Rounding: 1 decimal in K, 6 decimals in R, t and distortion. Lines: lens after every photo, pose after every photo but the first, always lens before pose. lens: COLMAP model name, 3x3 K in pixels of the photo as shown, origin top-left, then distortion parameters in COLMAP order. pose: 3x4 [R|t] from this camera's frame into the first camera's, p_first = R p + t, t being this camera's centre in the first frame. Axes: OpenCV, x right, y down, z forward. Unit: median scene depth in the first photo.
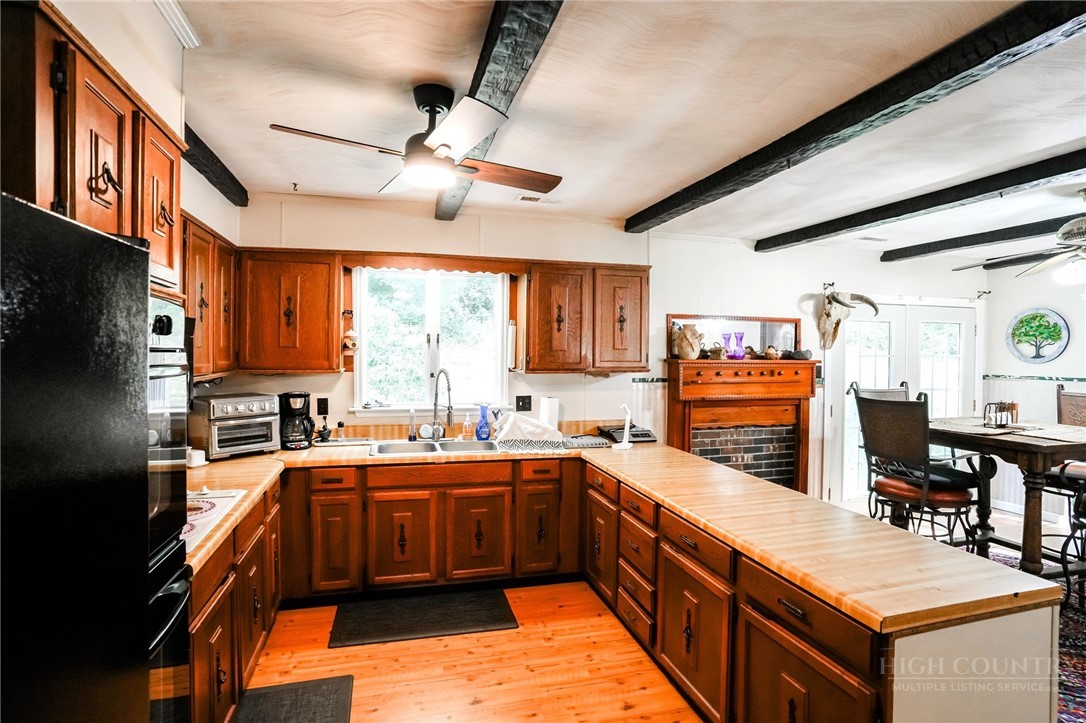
lens RADIAL K [[542.2, 0, 543.0], [0, 542.2, 361.5], [0, 0, 1]] dist [-0.082925, 0.048897]
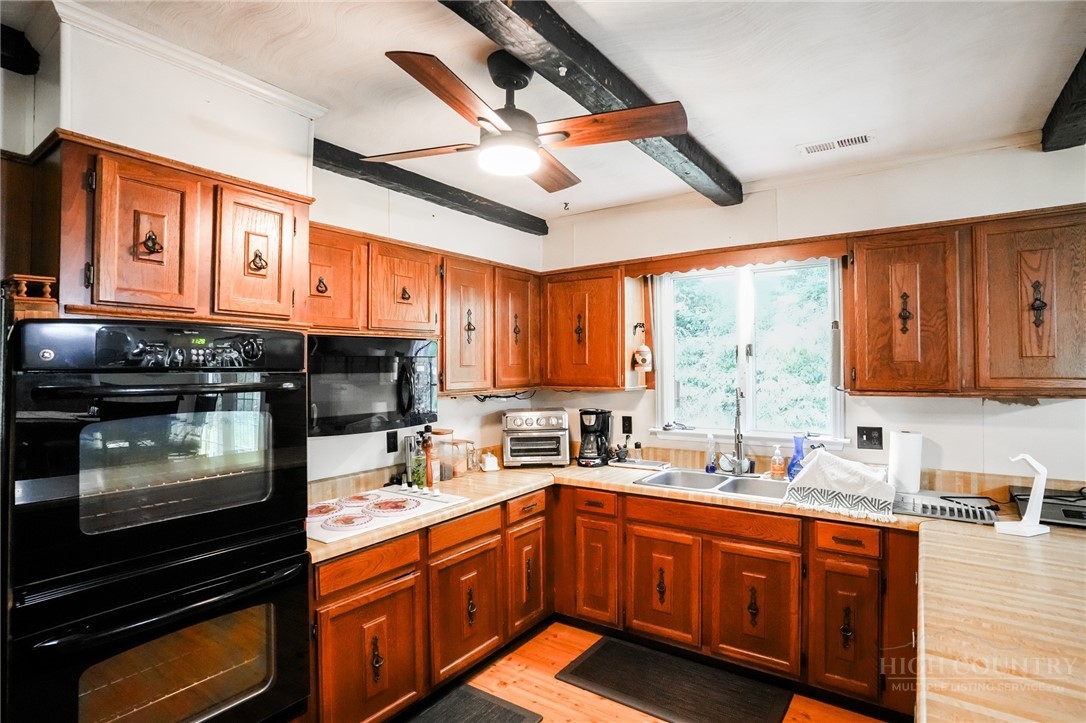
lens RADIAL K [[542.2, 0, 543.0], [0, 542.2, 361.5], [0, 0, 1]] dist [-0.082925, 0.048897]
pose [[0.646825, -0.021520, -0.762335, 0.257981], [-0.000456, 0.999591, -0.028604, -0.002299], [0.762638, 0.018849, 0.646550, 0.277930]]
